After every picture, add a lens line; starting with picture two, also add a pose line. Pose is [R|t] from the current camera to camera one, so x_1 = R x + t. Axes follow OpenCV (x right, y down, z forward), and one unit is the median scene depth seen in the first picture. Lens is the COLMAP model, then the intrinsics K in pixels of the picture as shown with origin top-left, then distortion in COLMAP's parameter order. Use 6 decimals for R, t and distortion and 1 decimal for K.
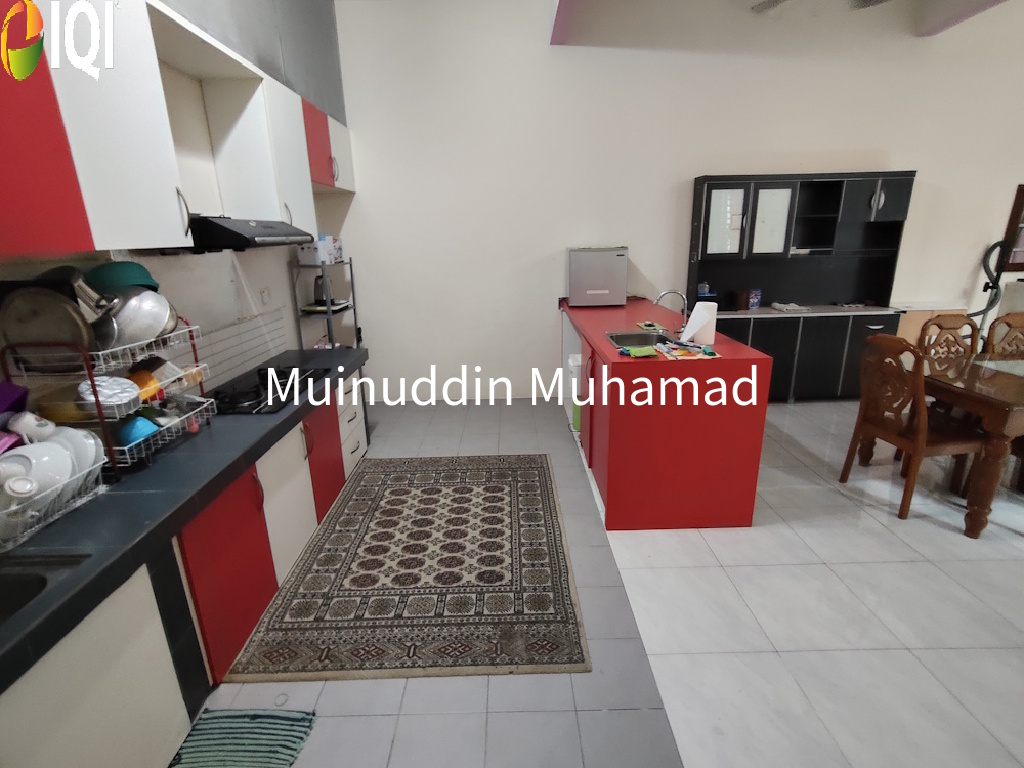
lens RADIAL K [[482.3, 0, 505.1], [0, 482.3, 378.6], [0, 0, 1]] dist [-0.003826, 0.002494]
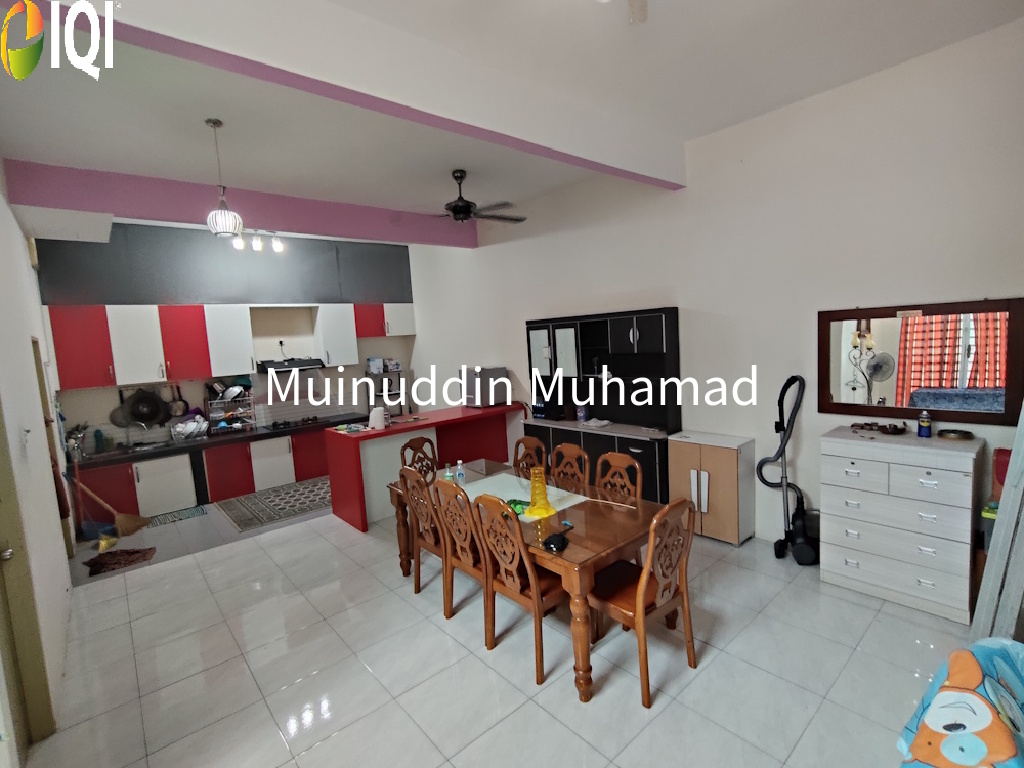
lens RADIAL K [[482.3, 0, 505.1], [0, 482.3, 380.5], [0, 0, 1]] dist [-0.003826, 0.002494]
pose [[0.646918, 0.054771, -0.760590, 2.008025], [-0.174052, 0.981694, -0.077347, -0.185411], [0.742431, 0.182420, 0.644608, 0.121560]]
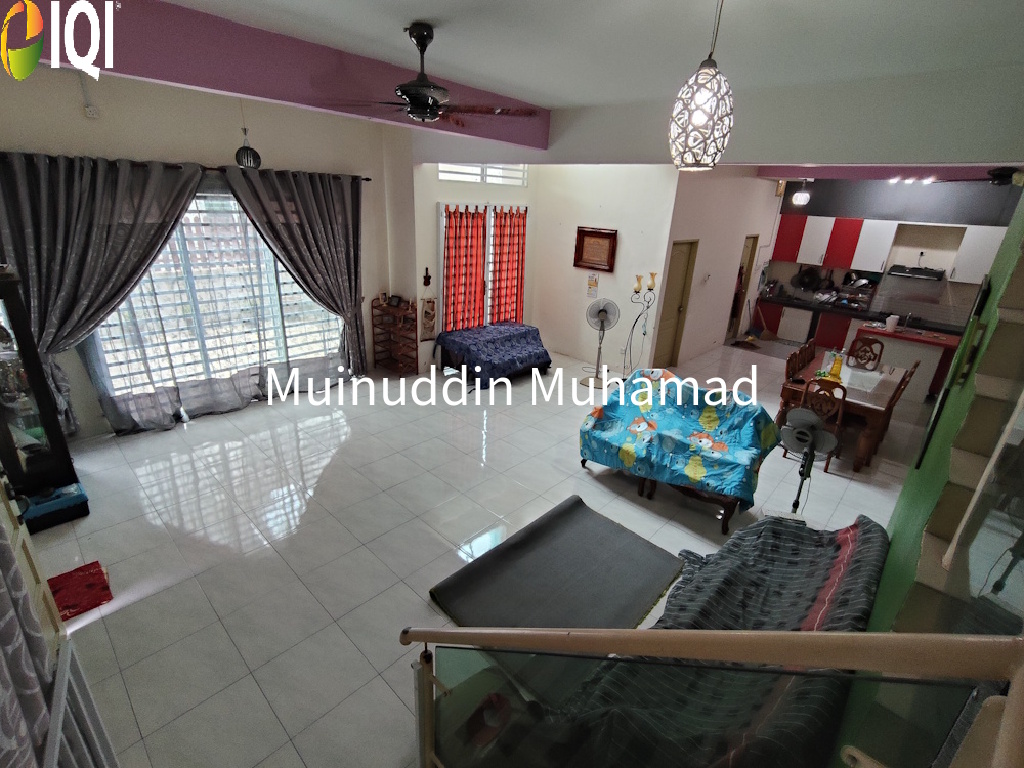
lens RADIAL K [[482.3, 0, 513.8], [0, 482.3, 383.9], [0, 0, 1]] dist [-0.003826, 0.002494]
pose [[-0.692458, 0.244477, -0.678773, 3.508699], [-0.243795, 0.806197, 0.539083, -0.712357], [0.679019, 0.538774, -0.498655, 1.025560]]
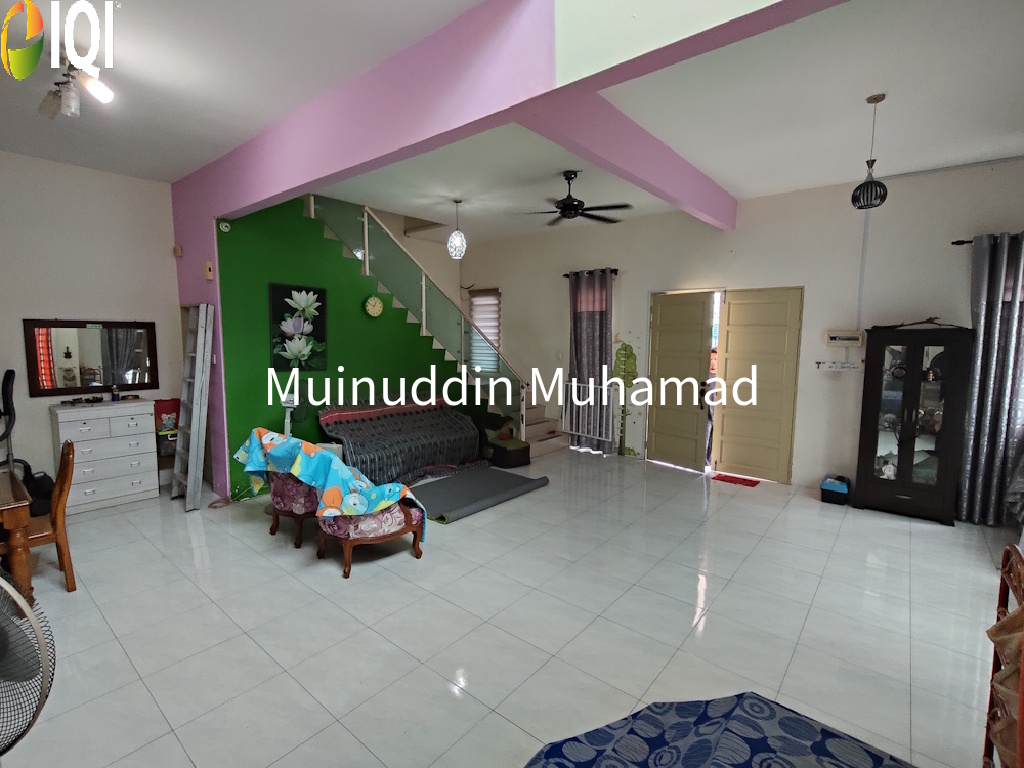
lens RADIAL K [[482.3, 0, 491.5], [0, 482.3, 386.3], [0, 0, 1]] dist [-0.003826, 0.002494]
pose [[0.653205, -0.054355, 0.755228, 1.374509], [0.195614, 0.975674, -0.098968, 0.080978], [-0.731477, 0.212380, 0.647948, -0.627101]]
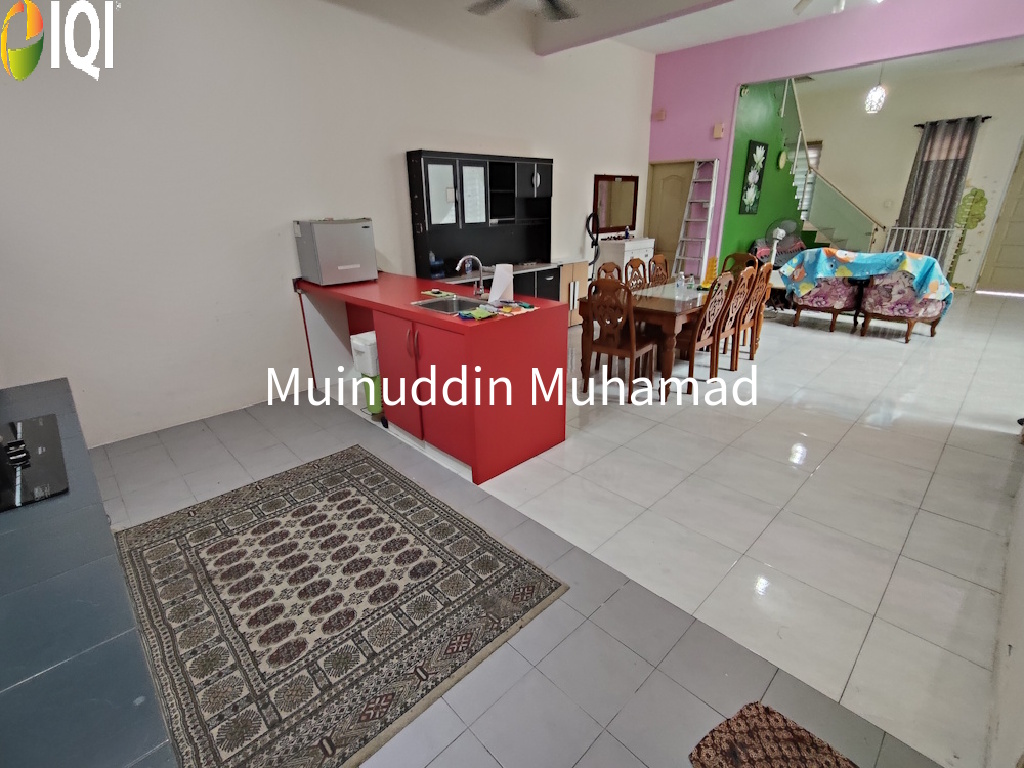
lens RADIAL K [[482.3, 0, 504.8], [0, 482.3, 383.7], [0, 0, 1]] dist [-0.003826, 0.002494]
pose [[0.727779, -0.229272, 0.646353, -0.351875], [0.196409, 0.972667, 0.123868, -0.021491], [-0.657085, 0.036801, 0.752918, 0.139386]]
